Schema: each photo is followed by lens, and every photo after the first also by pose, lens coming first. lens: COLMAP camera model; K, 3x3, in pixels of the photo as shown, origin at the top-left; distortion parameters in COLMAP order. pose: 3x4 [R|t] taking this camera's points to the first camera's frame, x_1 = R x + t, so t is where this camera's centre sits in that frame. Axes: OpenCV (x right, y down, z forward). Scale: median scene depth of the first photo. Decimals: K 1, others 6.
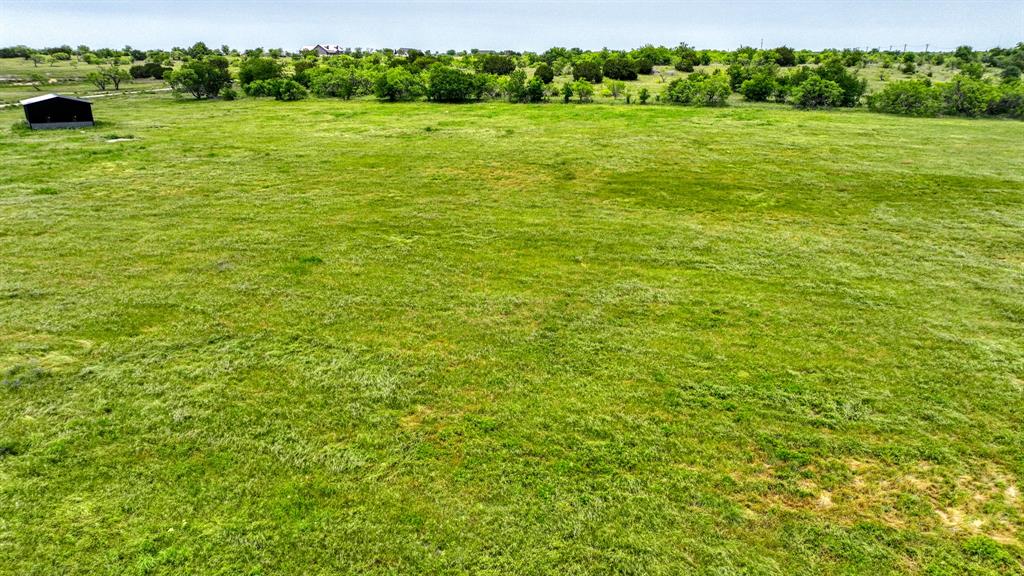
lens RADIAL K [[743.6, 0, 512.0], [0, 743.6, 288.0], [0, 0, 1]] dist [-0.001854, 0.027861]
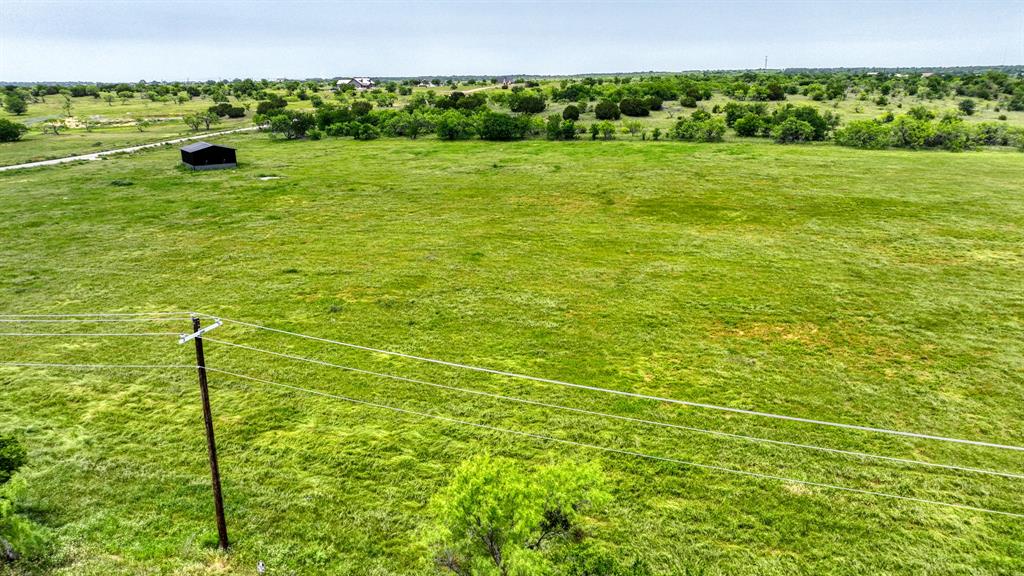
lens RADIAL K [[743.6, 0, 512.0], [0, 743.6, 288.0], [0, 0, 1]] dist [-0.001854, 0.027861]
pose [[0.999847, -0.012668, -0.012084, -0.057252], [0.012385, 0.999653, -0.023244, 0.029255], [0.012374, 0.023091, 0.999657, -0.265772]]
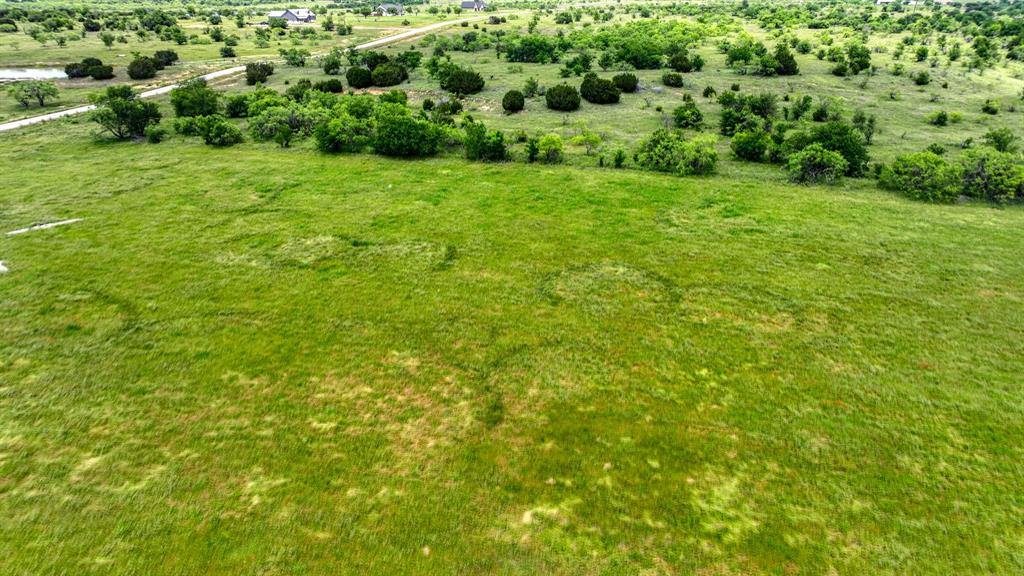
lens RADIAL K [[743.6, 0, 512.0], [0, 743.6, 288.0], [0, 0, 1]] dist [-0.001854, 0.027861]
pose [[0.999988, -0.003909, 0.003105, 0.051747], [0.003622, 0.996148, 0.087610, -0.195843], [-0.003436, -0.087598, 0.996150, 0.128601]]
